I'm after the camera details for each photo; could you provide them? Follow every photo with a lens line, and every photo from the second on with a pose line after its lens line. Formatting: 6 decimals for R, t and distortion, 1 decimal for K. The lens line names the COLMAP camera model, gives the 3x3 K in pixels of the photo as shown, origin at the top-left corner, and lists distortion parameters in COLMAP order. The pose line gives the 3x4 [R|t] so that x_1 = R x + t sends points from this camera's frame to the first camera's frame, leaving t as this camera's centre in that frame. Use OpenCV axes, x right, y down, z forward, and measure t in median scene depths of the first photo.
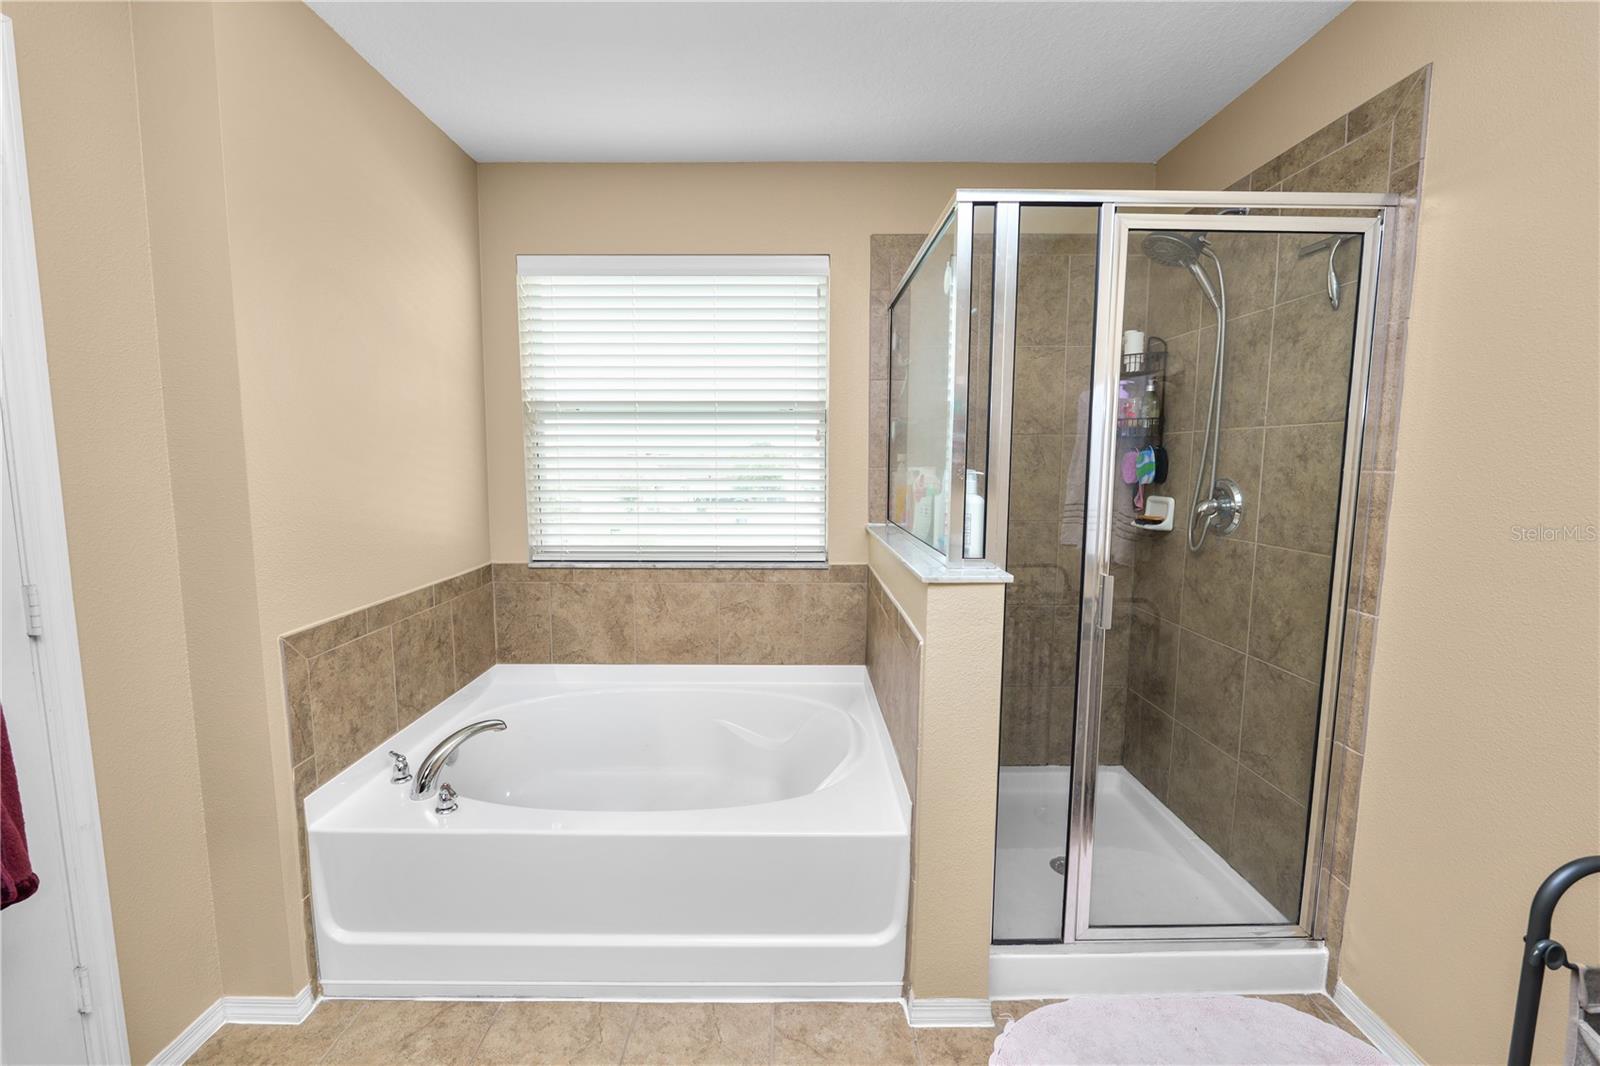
lens RADIAL K [[651.6, 0, 798.9], [0, 651.6, 528.8], [0, 0, 1]] dist [-0.014084, 0.001707]
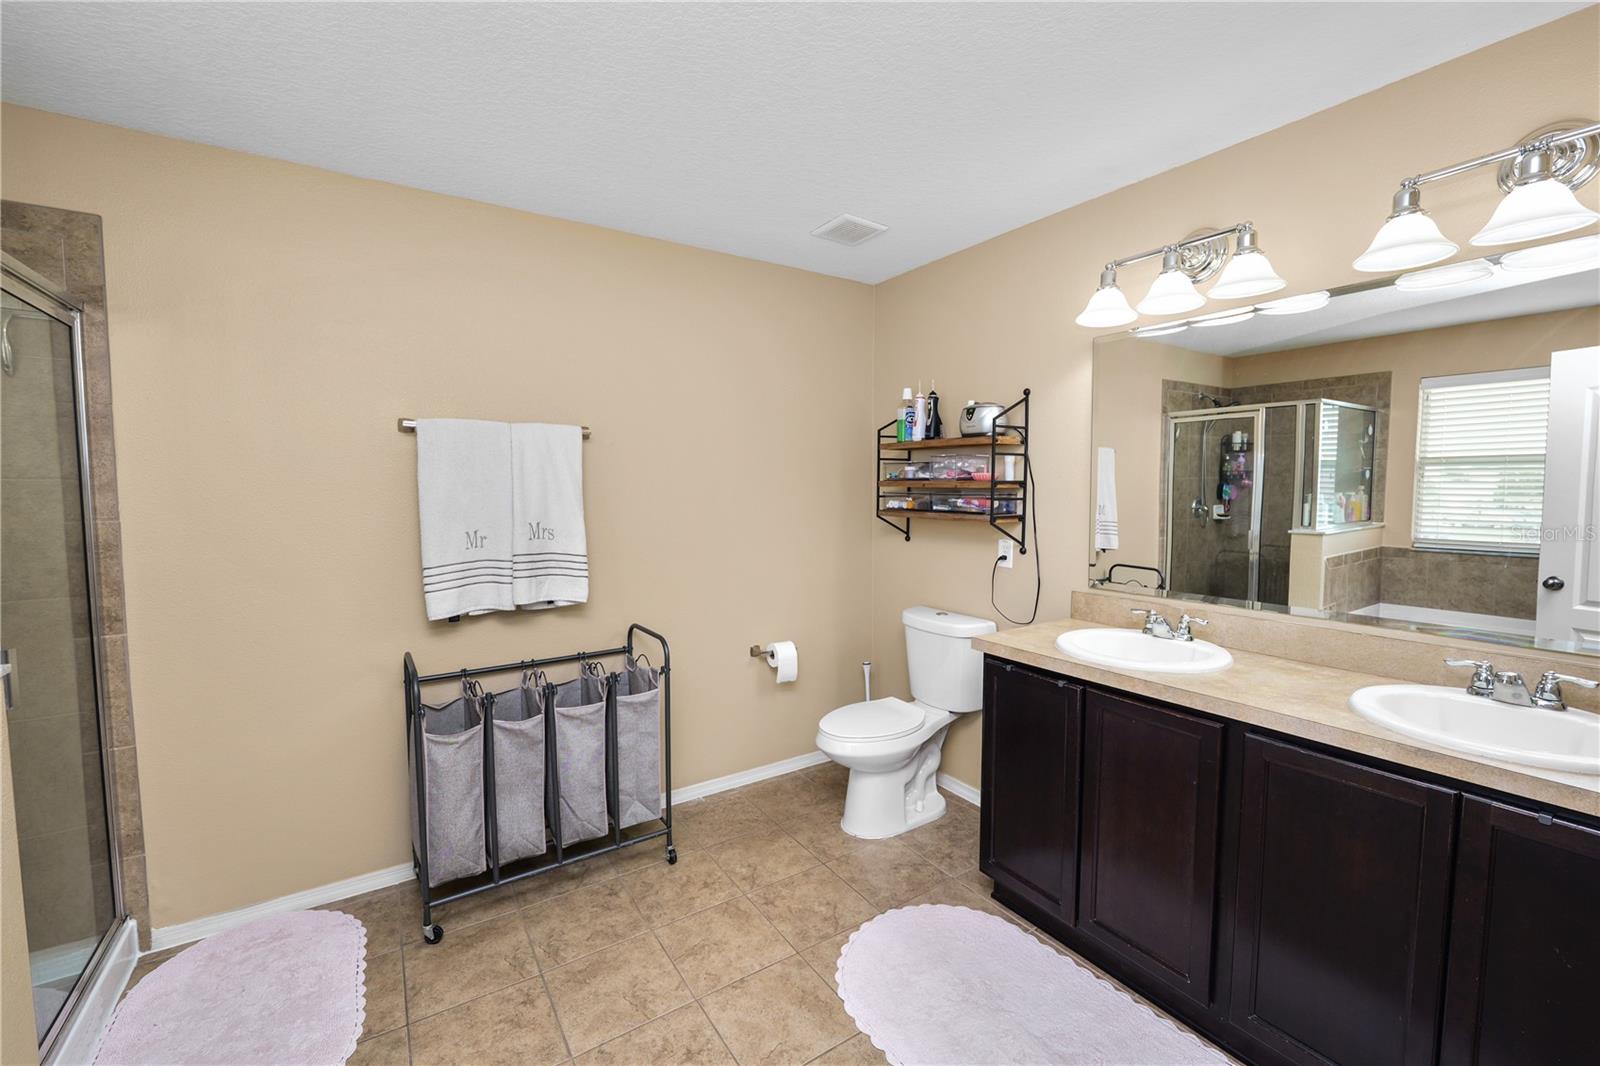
lens RADIAL K [[651.6, 0, 799.4], [0, 651.6, 530.5], [0, 0, 1]] dist [-0.014084, 0.001707]
pose [[-0.542327, -0.053064, 0.838490, -0.860078], [0.095698, 0.987607, 0.124397, -0.094452], [-0.834699, 0.147706, -0.530528, 0.526980]]
